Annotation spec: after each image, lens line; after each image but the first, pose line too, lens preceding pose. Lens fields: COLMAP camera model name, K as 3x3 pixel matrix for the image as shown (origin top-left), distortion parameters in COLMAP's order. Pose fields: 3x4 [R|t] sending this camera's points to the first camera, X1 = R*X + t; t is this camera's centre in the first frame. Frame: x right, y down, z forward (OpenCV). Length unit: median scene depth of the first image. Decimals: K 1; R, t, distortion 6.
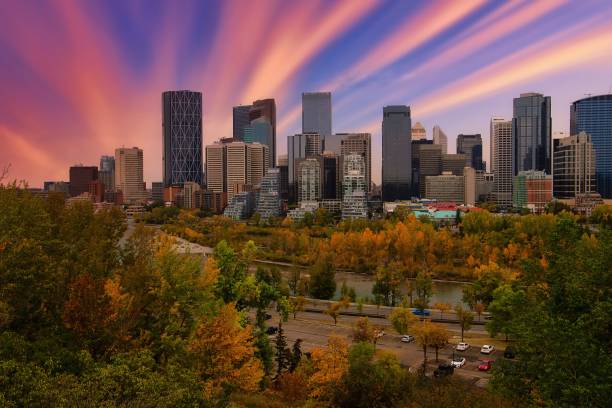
lens RADIAL K [[588.4, 0, 310.4], [0, 588.4, 201.3], [0, 0, 1]] dist [-0.006680, 0.003298]
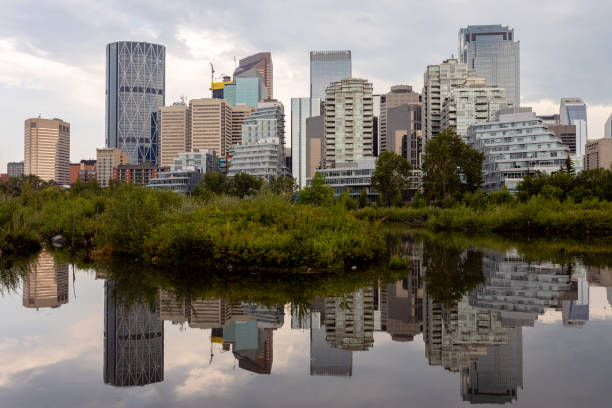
lens RADIAL K [[588.4, 0, 310.4], [0, 588.4, 201.3], [0, 0, 1]] dist [-0.006680, 0.003298]
pose [[0.999908, 0.006326, 0.012010, -0.022281], [-0.005748, 0.998850, -0.047602, 0.027590], [-0.012298, 0.047528, 0.998794, 0.327546]]
